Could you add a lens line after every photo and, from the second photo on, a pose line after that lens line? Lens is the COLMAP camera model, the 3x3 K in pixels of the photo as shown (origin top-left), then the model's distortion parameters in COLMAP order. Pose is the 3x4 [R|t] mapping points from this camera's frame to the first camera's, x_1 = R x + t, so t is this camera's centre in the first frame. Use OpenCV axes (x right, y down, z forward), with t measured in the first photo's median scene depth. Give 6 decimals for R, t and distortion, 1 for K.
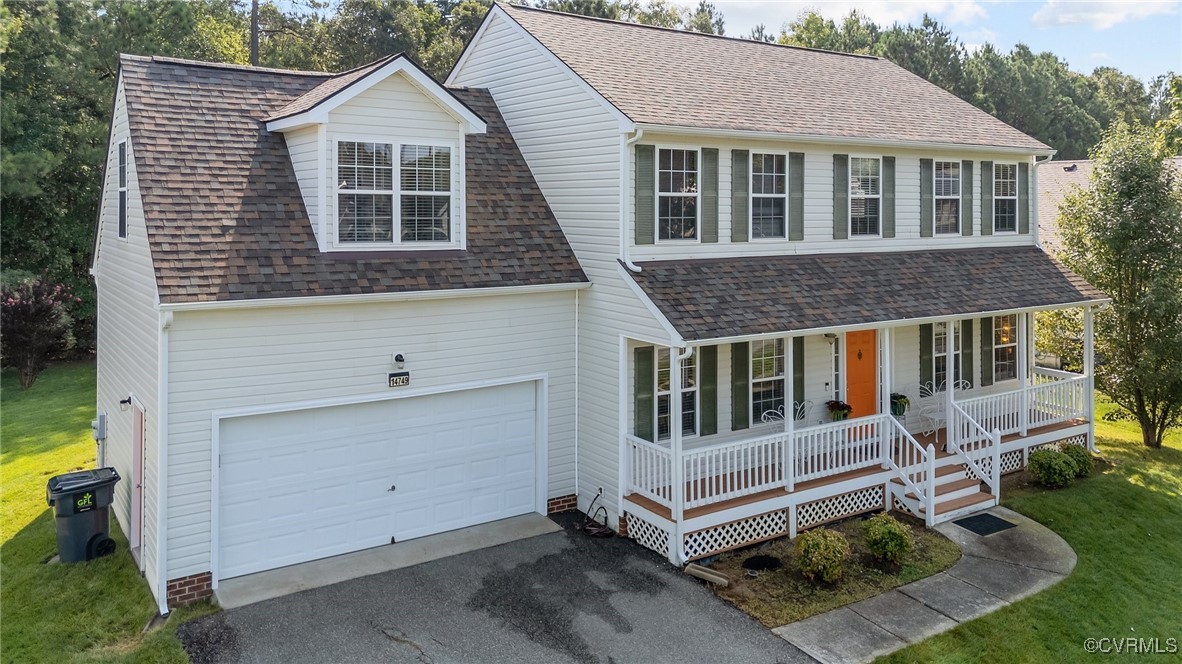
lens RADIAL K [[898.9, 0, 582.4], [0, 898.9, 205.4], [0, 0, 1]] dist [0.055051, -0.037819]
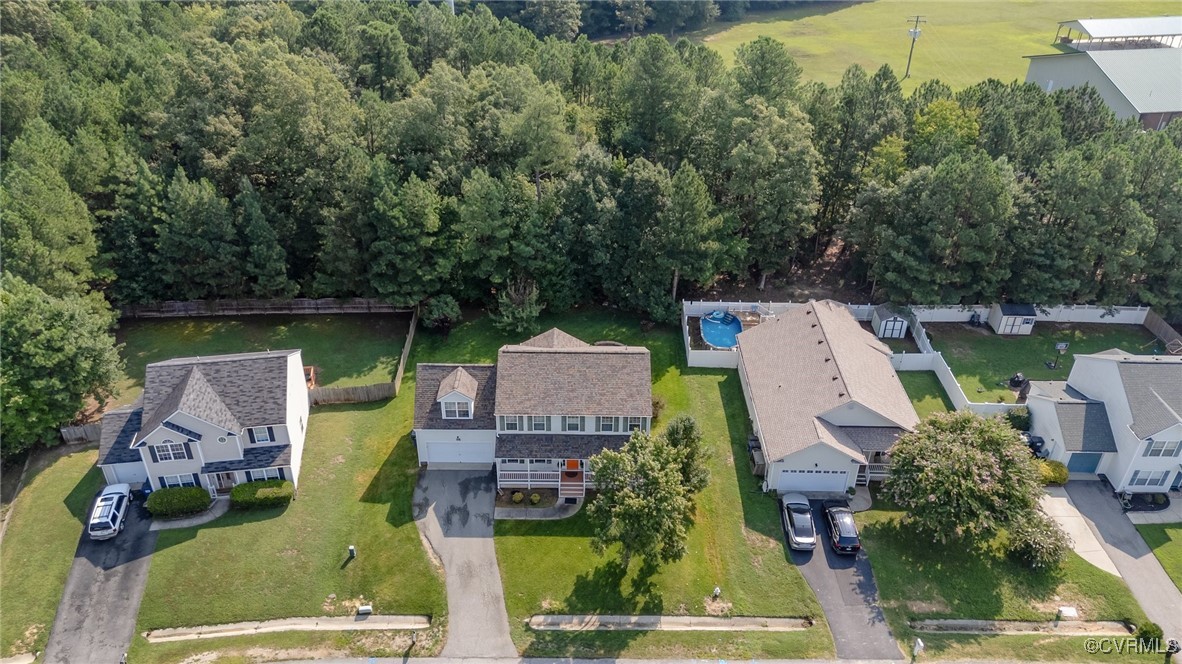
lens RADIAL K [[866.7, 0, 591.2], [0, 866.7, 329.3], [0, 0, 1]] dist [0.050294, -0.044431]
pose [[0.831058, 0.302543, -0.466701, 2.413705], [-0.004138, 0.842451, 0.538756, -2.853184], [0.556170, -0.445807, 0.701378, -1.690537]]
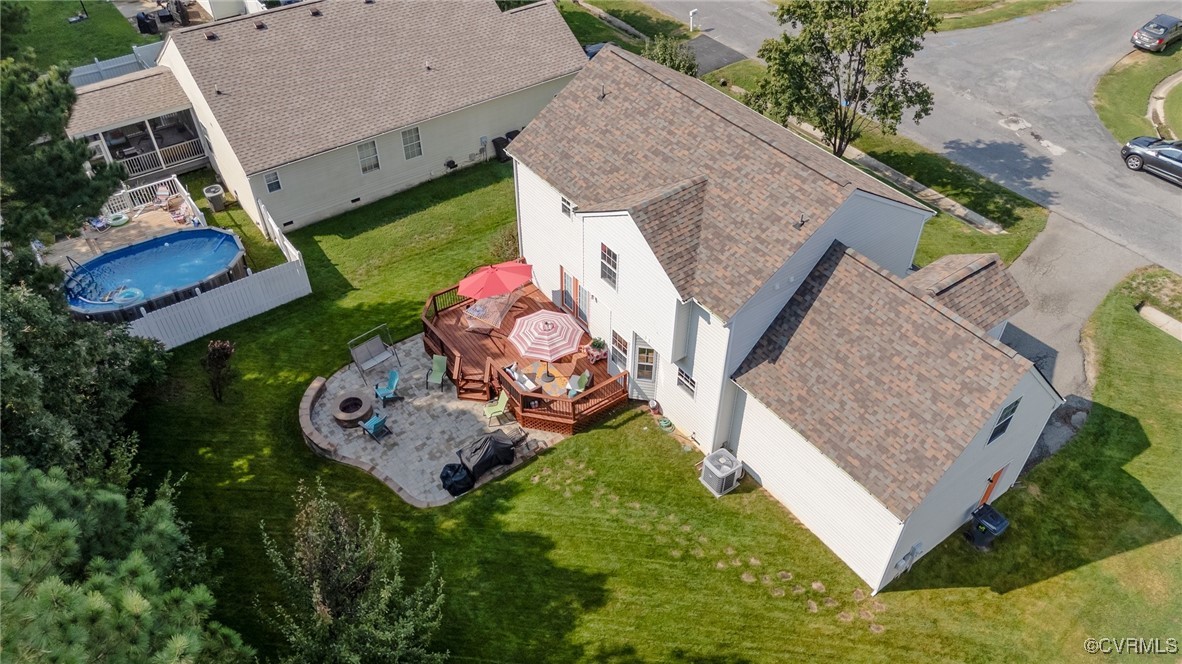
lens RADIAL K [[866.7, 0, 589.9], [0, 866.7, 333.6], [0, 0, 1]] dist [0.050294, -0.044431]
pose [[-0.036673, -0.689412, 0.723440, -1.513389], [-0.002095, 0.723978, 0.689819, -1.240809], [-0.999325, 0.023783, -0.027995, 1.787111]]
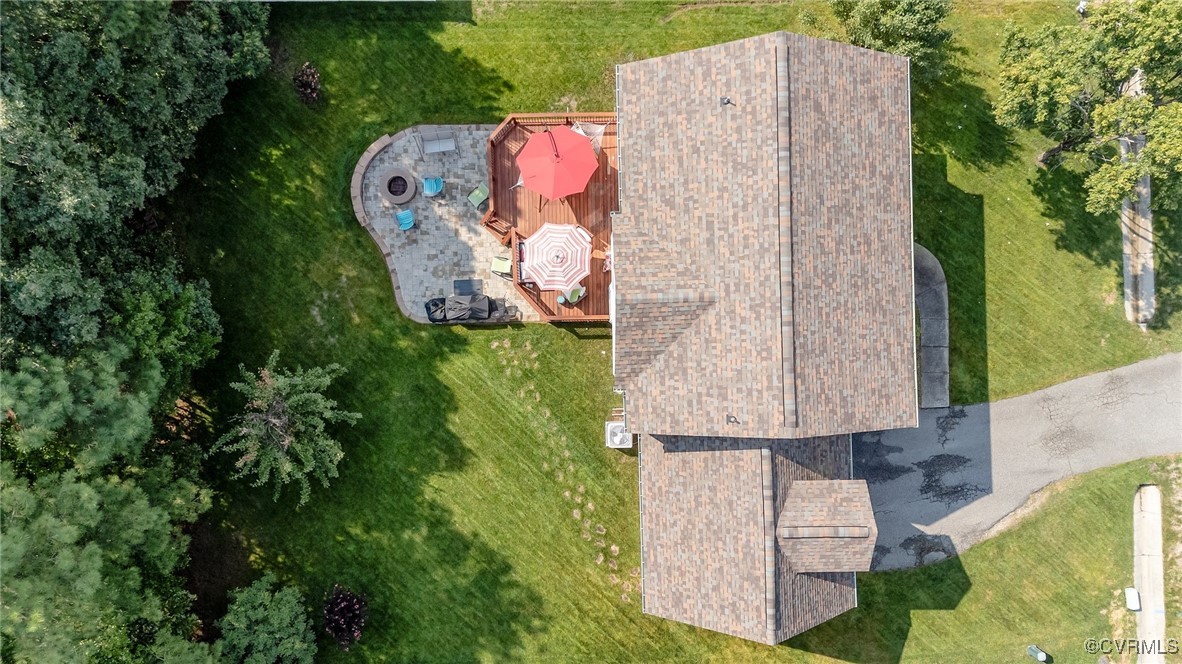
lens RADIAL K [[866.7, 0, 588.4], [0, 866.7, 336.2], [0, 0, 1]] dist [0.050294, -0.044431]
pose [[0.539911, -0.841695, -0.006785, -0.145645], [0.001472, -0.007117, 0.999974, -1.997287], [-0.841721, -0.539907, -0.002603, 1.666074]]
